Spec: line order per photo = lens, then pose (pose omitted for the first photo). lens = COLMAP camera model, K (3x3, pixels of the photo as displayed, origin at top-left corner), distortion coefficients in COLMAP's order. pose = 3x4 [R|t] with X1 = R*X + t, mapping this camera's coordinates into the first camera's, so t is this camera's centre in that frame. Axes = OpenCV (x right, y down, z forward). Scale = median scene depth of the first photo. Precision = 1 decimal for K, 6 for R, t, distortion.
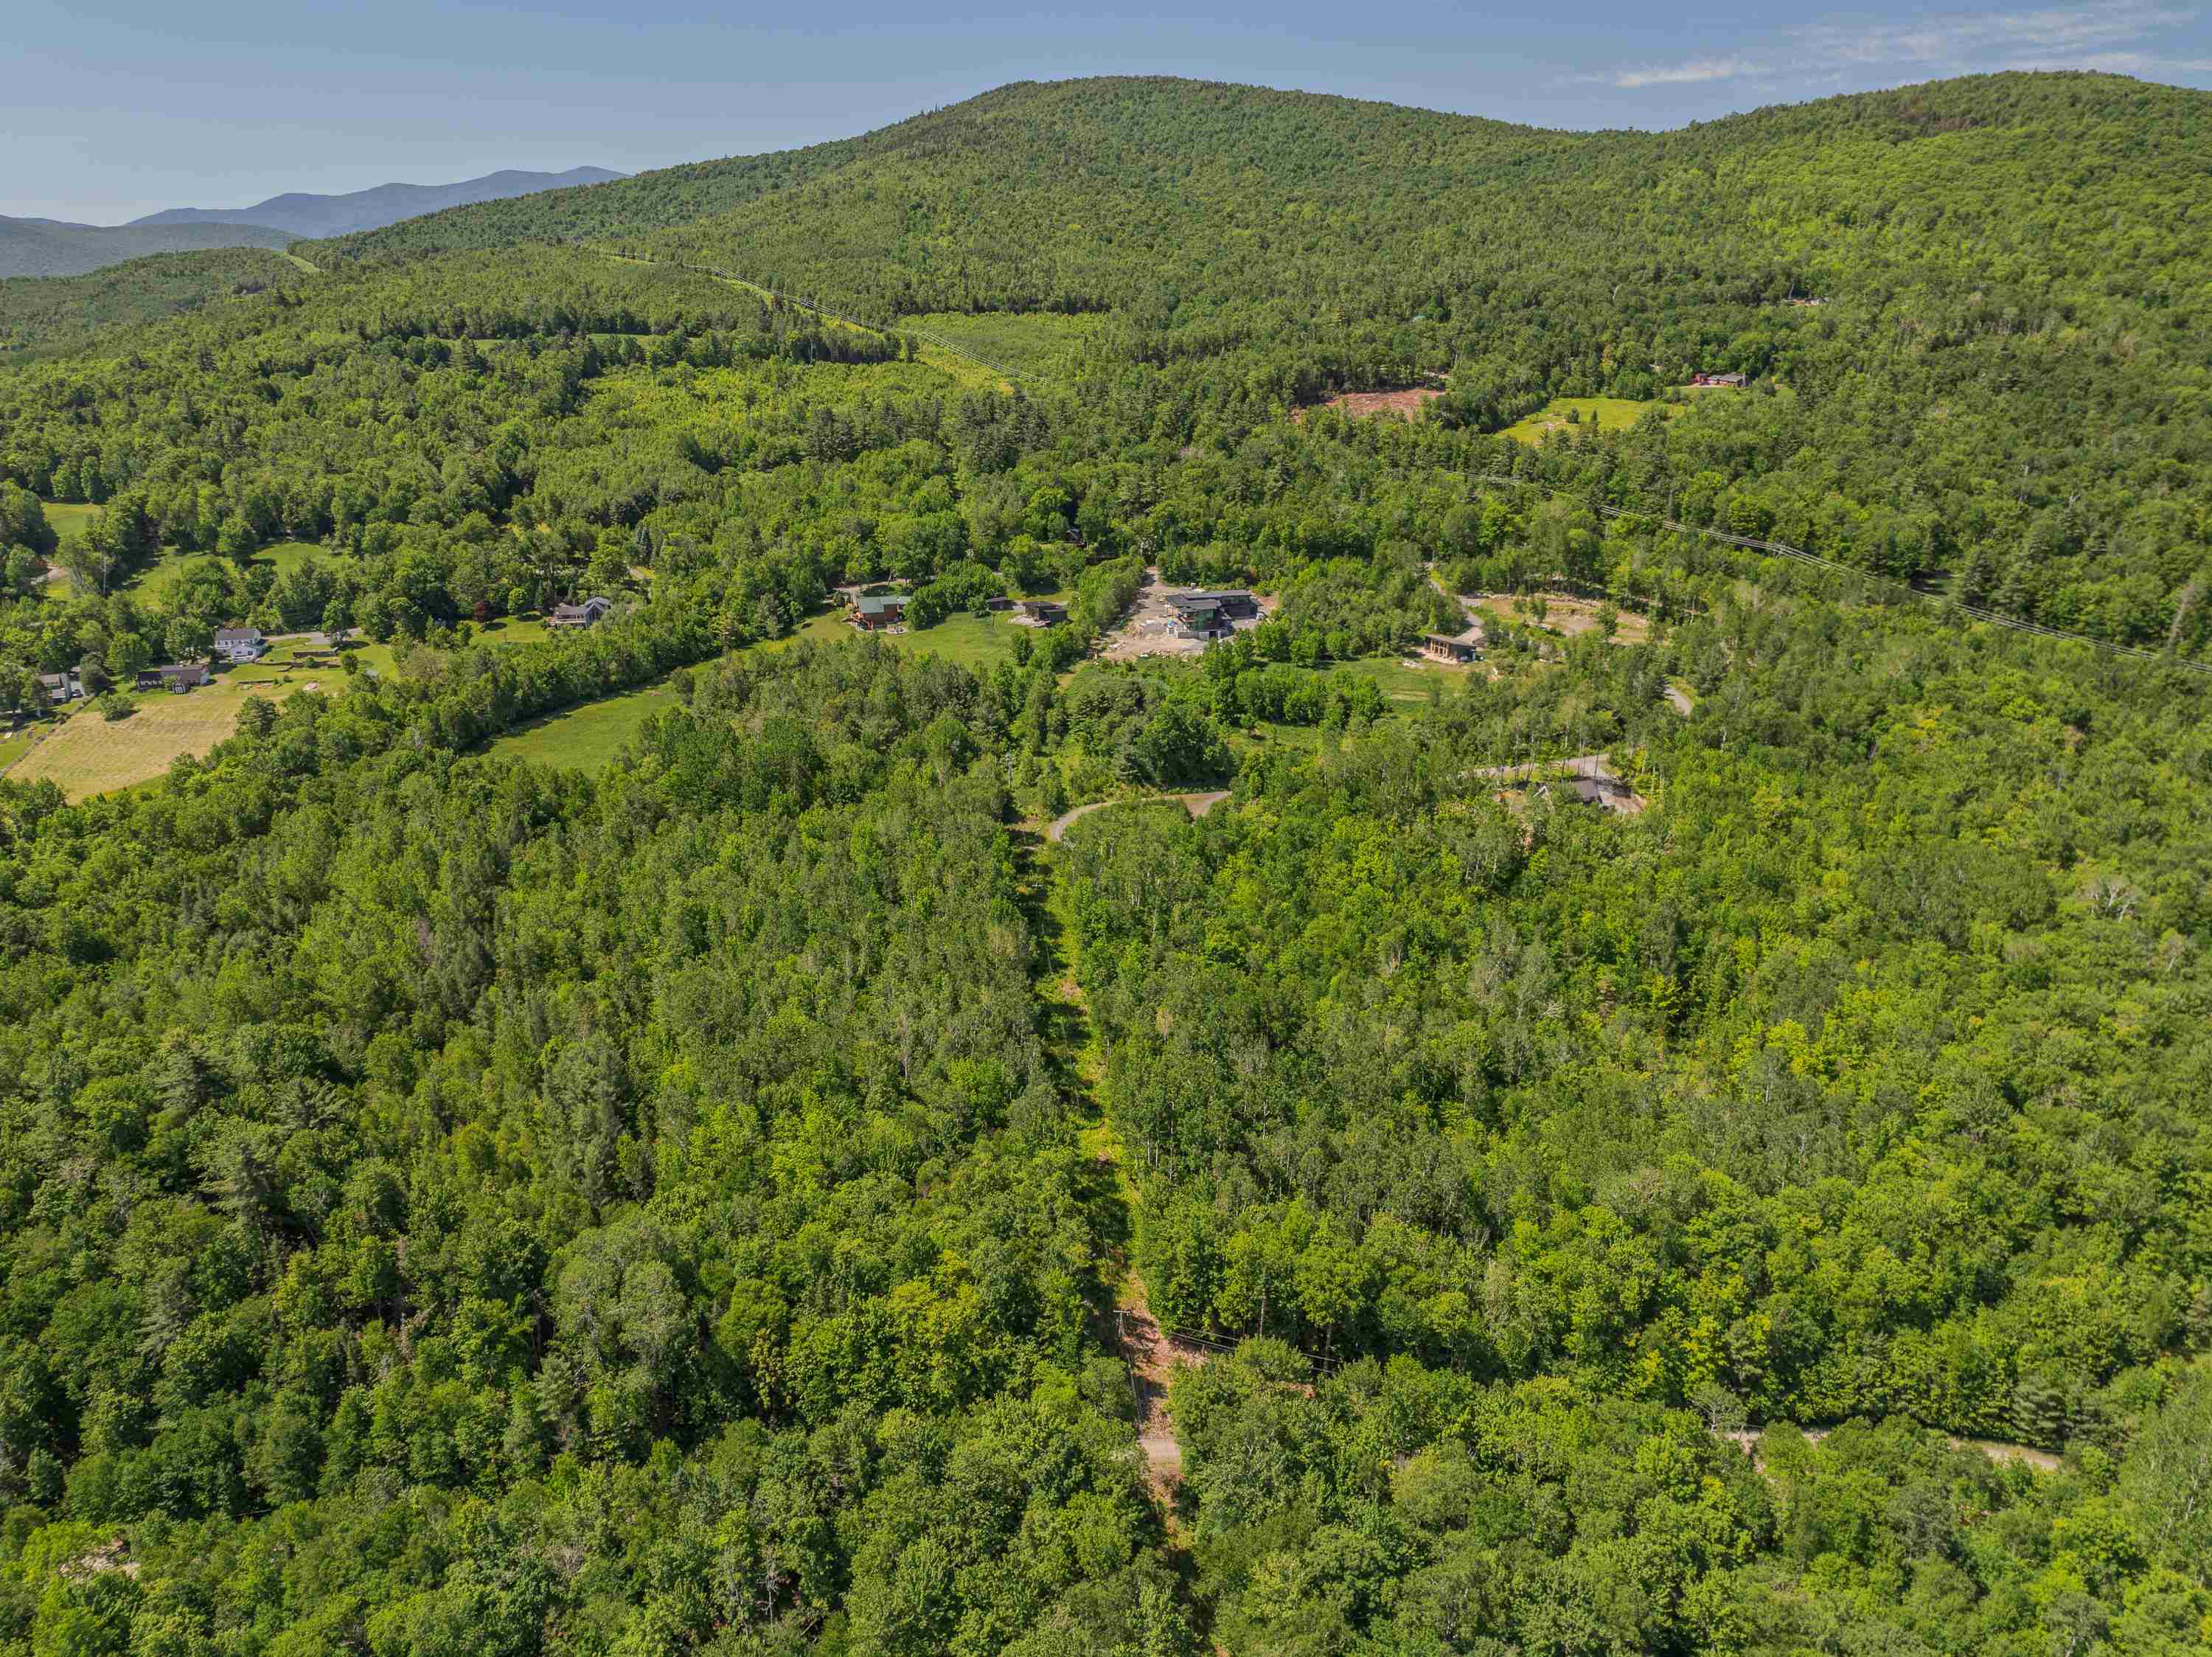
lens RADIAL K [[1562.2, 0, 1092.3], [0, 1562.2, 823.4], [0, 0, 1]] dist [-0.041645, 0.007152]
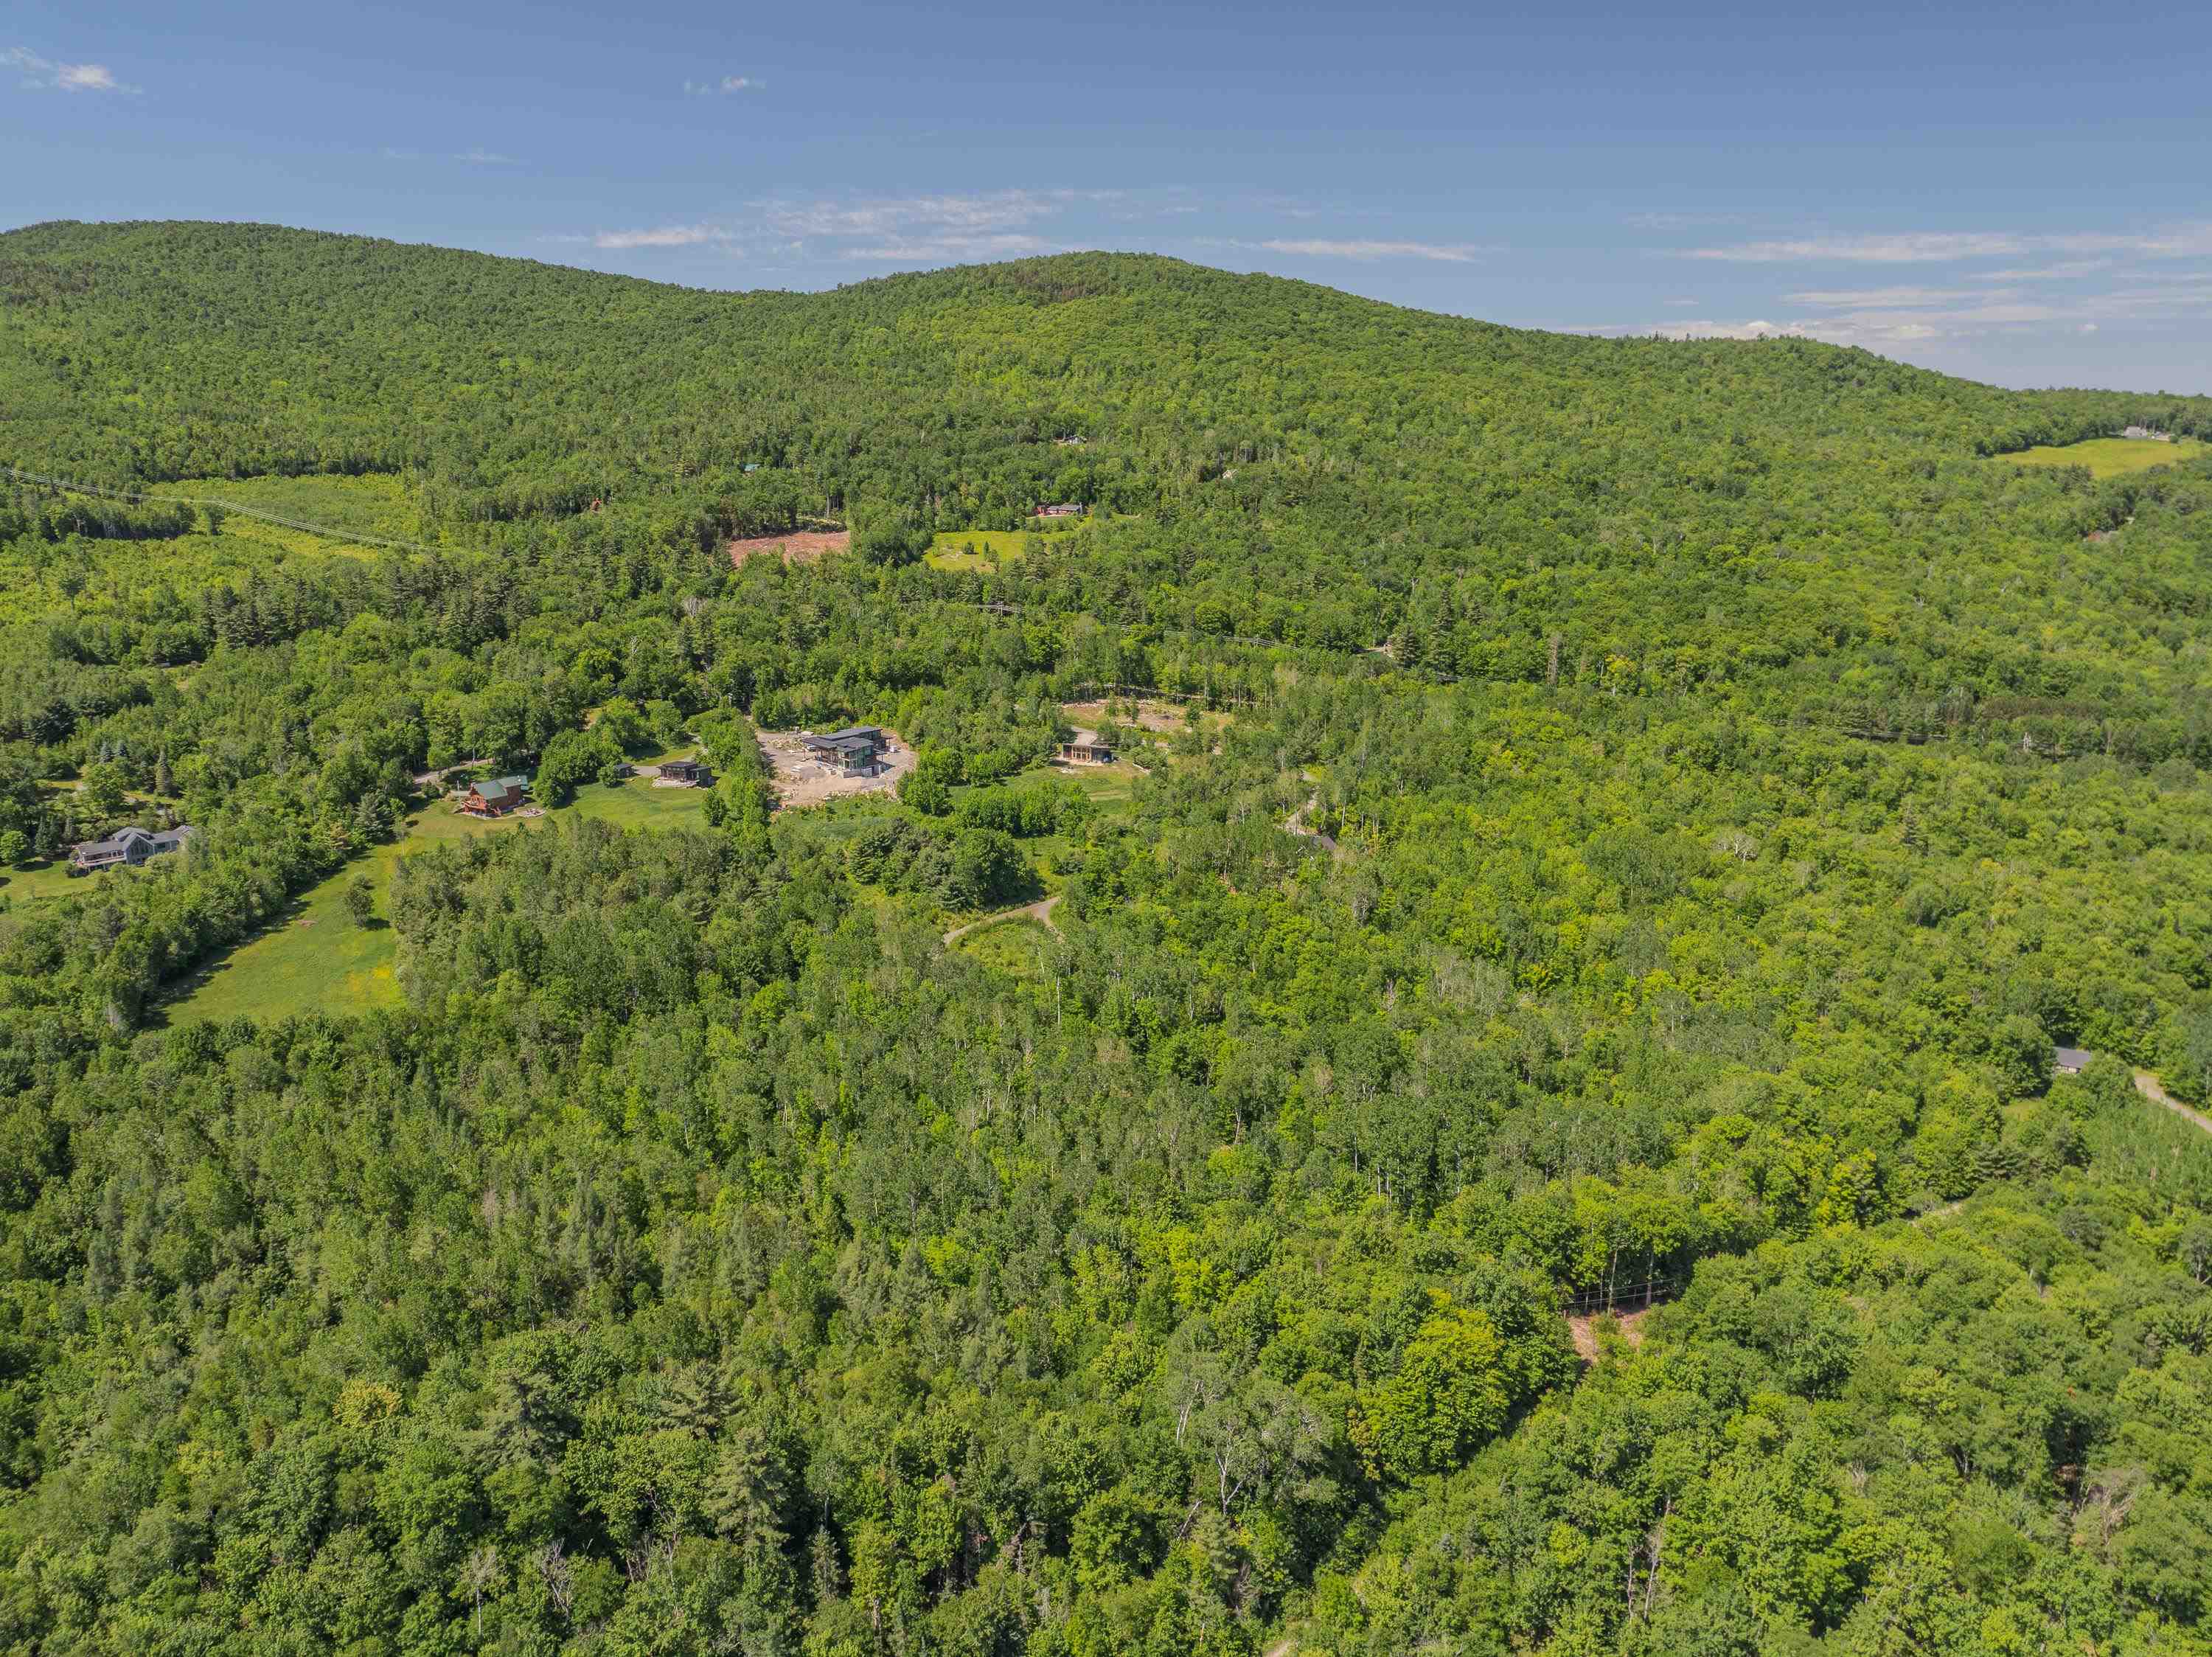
lens RADIAL K [[1562.2, 0, 1103.4], [0, 1562.2, 830.8], [0, 0, 1]] dist [-0.041645, 0.007152]
pose [[0.830345, -0.149264, 0.536887, -0.349230], [0.194701, 0.980447, -0.028541, -0.024006], [-0.522129, 0.128231, 0.843171, 0.068632]]
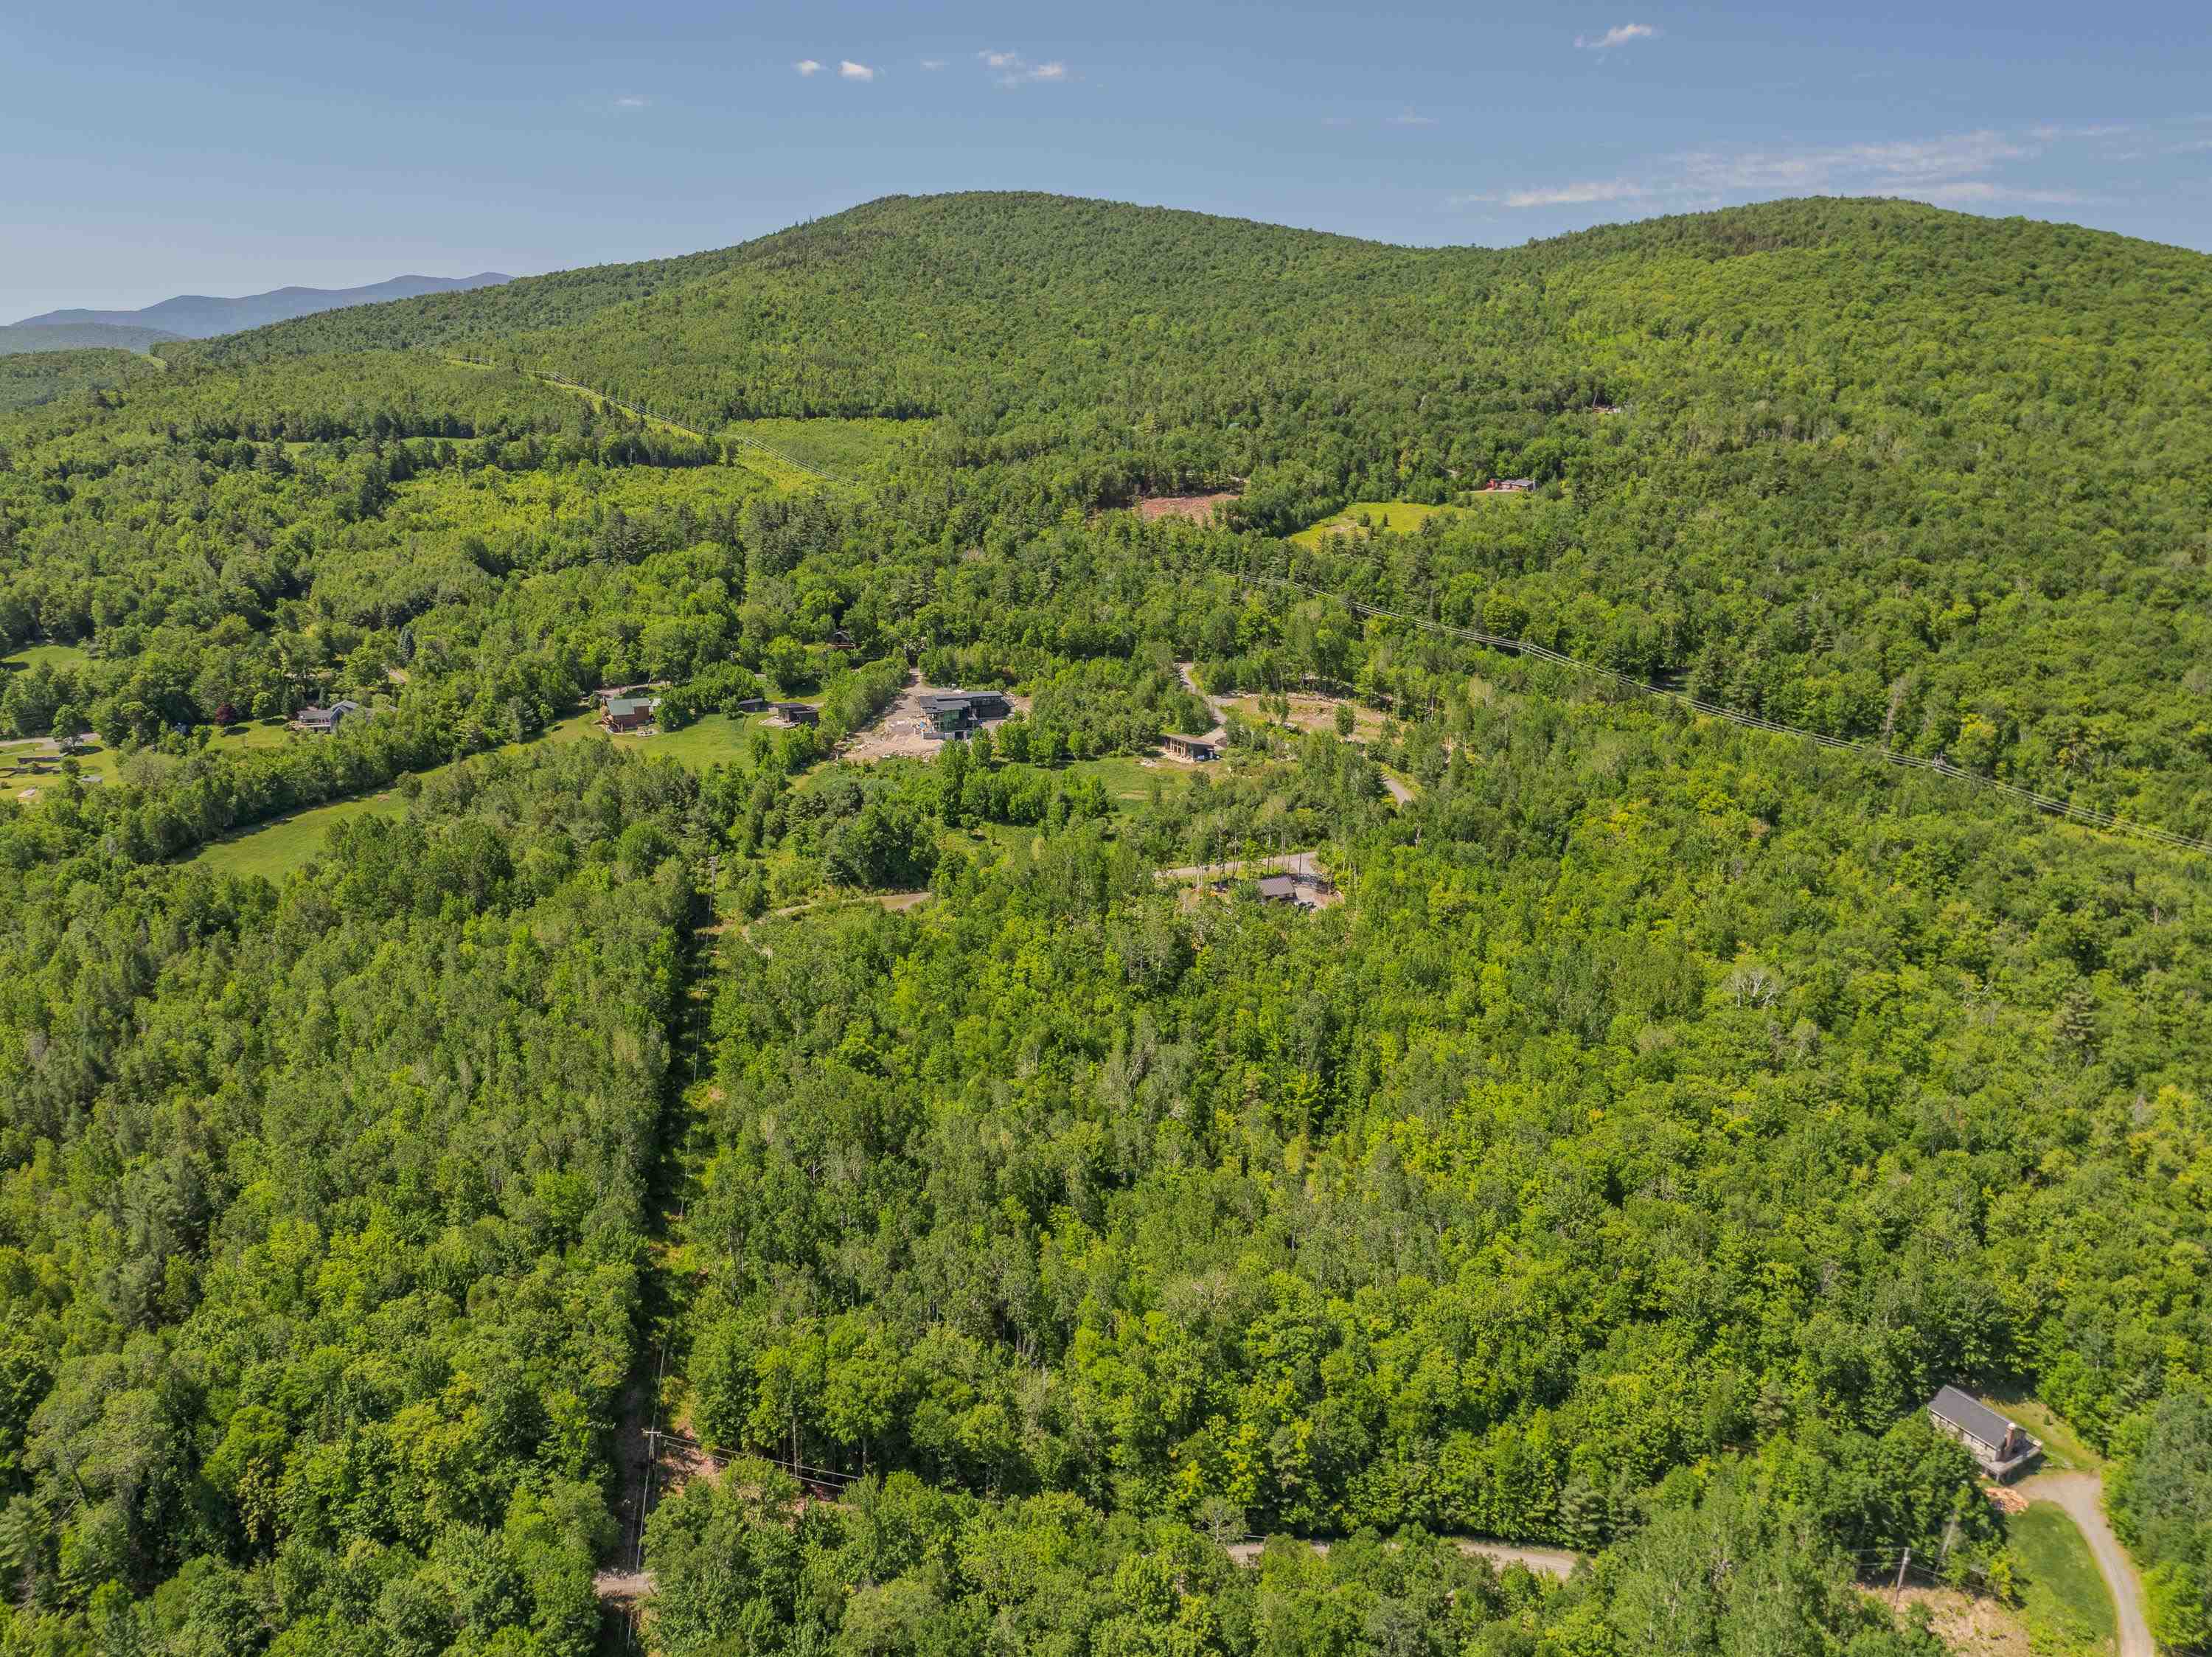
lens RADIAL K [[1562.2, 0, 1091.4], [0, 1562.2, 824.3], [0, 0, 1]] dist [-0.041645, 0.007152]
pose [[0.998375, -0.008240, 0.056378, 0.105215], [0.011764, 0.997978, -0.062456, -0.000200], [-0.055749, 0.063017, 0.996454, 0.000226]]
